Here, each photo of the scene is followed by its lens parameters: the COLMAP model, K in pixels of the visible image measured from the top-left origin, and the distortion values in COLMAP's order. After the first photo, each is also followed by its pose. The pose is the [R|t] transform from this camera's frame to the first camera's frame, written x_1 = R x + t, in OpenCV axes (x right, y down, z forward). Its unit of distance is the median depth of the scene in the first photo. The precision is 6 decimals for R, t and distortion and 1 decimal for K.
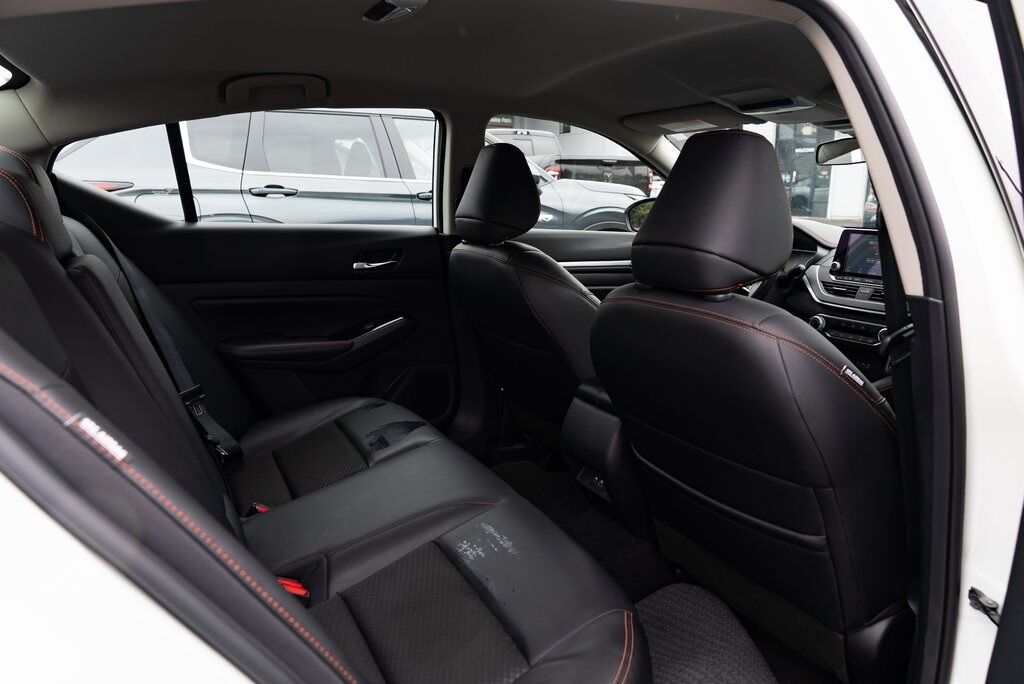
lens RADIAL K [[698.1, 0, 512.0], [0, 698.1, 342.0], [0, 0, 1]] dist [-0.032451, 0.018101]
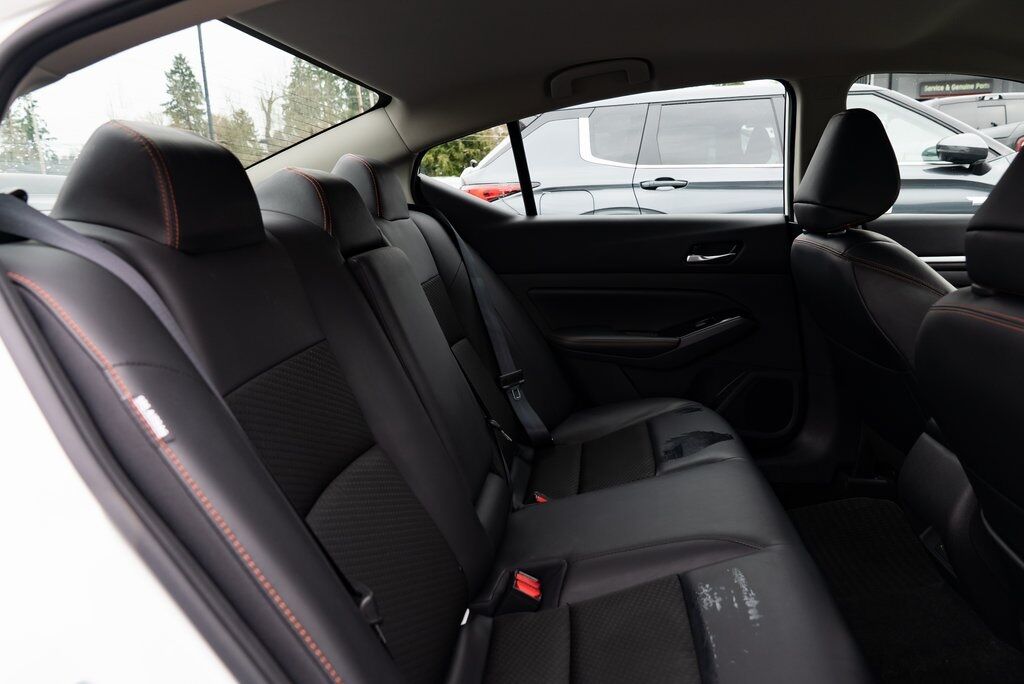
lens RADIAL K [[695.5, 0, 529.4], [0, 695.5, 339.6], [0, 0, 1]] dist [-0.033318, 0.025270]
pose [[0.828905, 0.070353, -0.554948, 0.132156], [-0.066329, 0.997422, 0.027373, -0.013147], [0.555443, 0.014120, 0.831435, 0.117466]]
